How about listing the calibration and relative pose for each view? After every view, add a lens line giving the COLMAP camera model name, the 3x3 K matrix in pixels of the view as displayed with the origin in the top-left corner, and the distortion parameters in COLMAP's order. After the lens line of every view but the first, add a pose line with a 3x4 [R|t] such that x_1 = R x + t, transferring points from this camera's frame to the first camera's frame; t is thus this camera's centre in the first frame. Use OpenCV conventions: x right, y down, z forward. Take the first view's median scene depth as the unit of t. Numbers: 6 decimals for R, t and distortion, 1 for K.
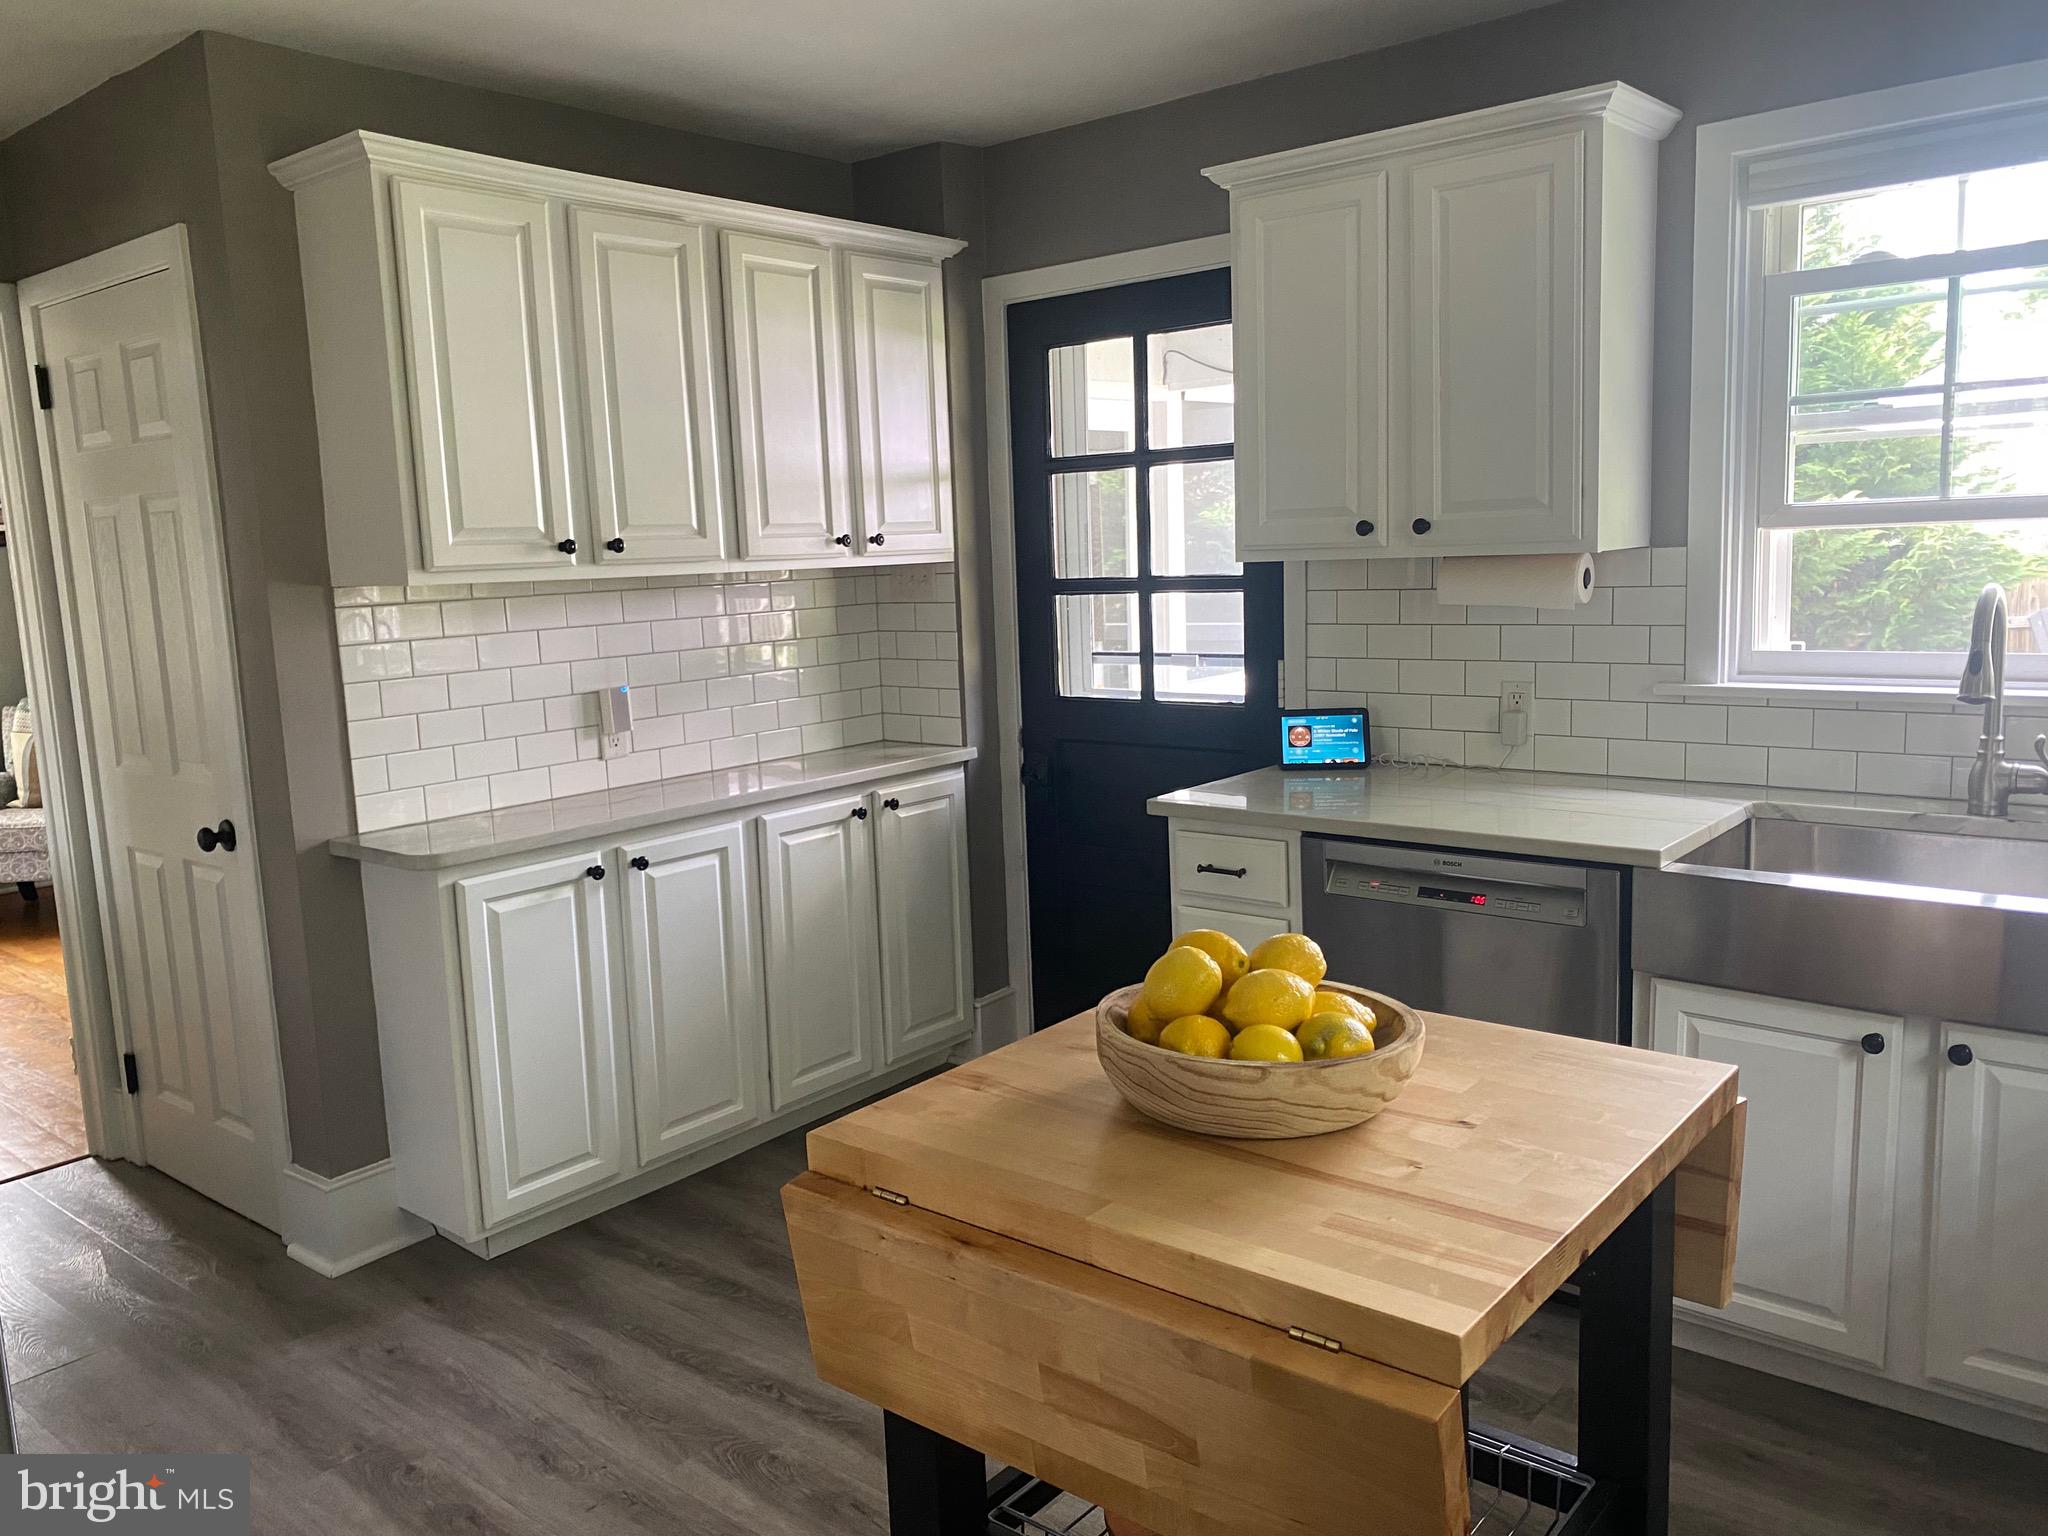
lens RADIAL K [[1557.8, 0, 1014.6], [0, 1557.8, 768.6], [0, 0, 1]] dist [0.047403, -0.054612]
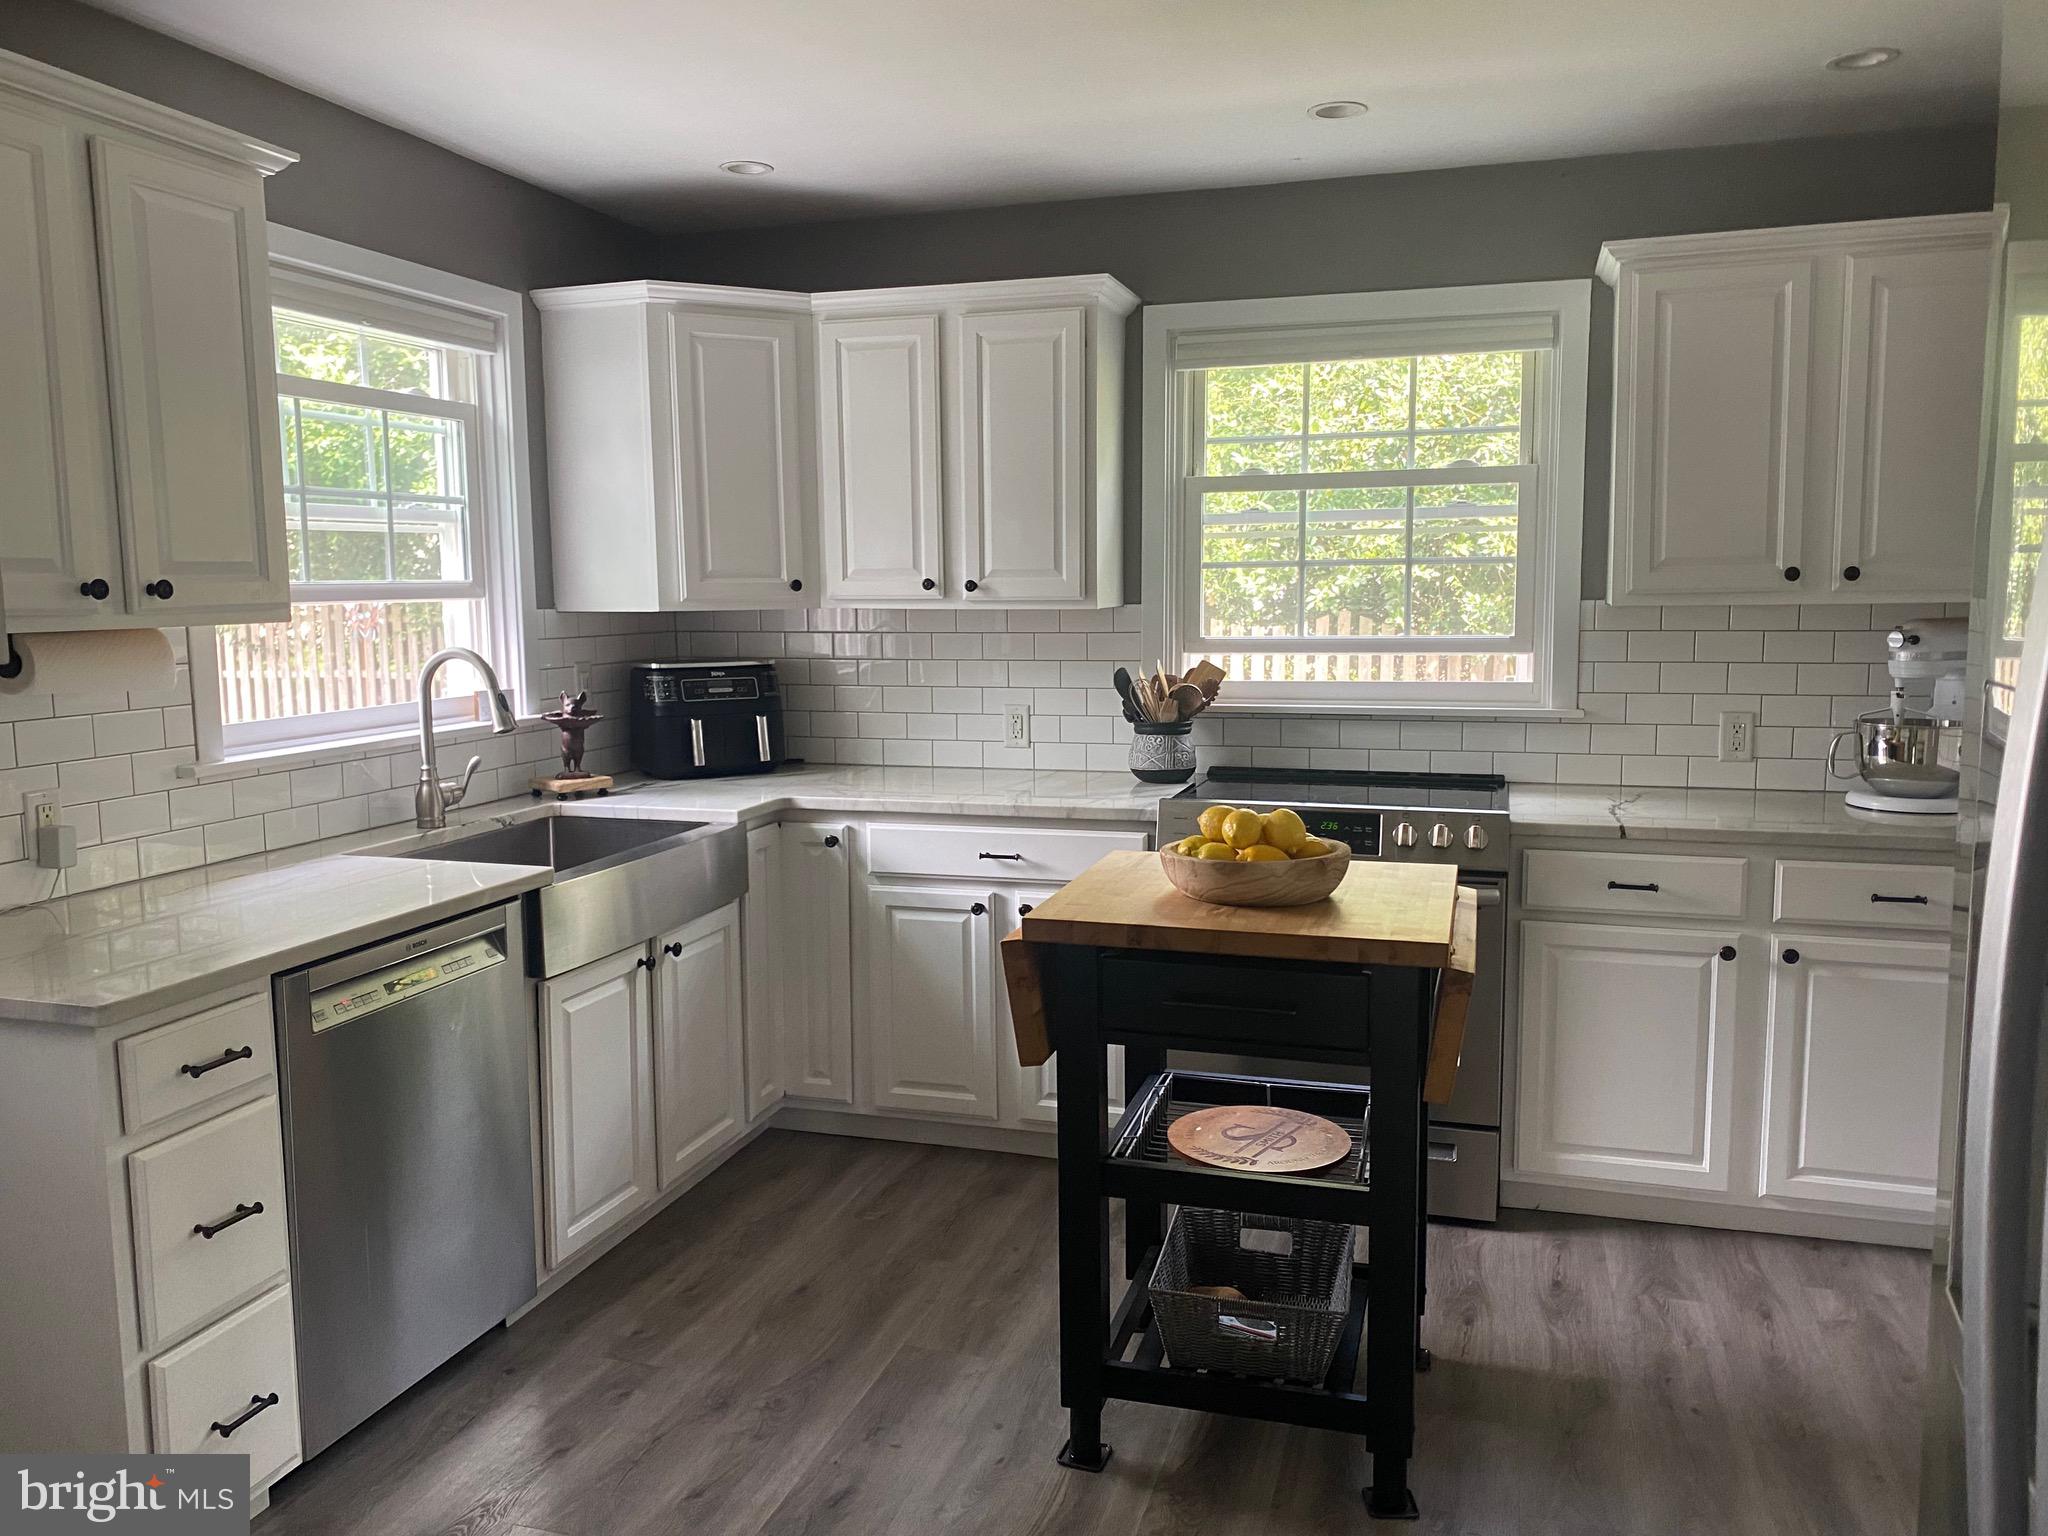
lens RADIAL K [[1557.8, 0, 1017.0], [0, 1557.8, 777.3], [0, 0, 1]] dist [0.047403, -0.054612]
pose [[-0.395250, -0.081539, 0.914947, -0.673909], [0.147146, 0.977569, 0.150686, -0.121577], [-0.906711, 0.194190, -0.374386, 0.939640]]
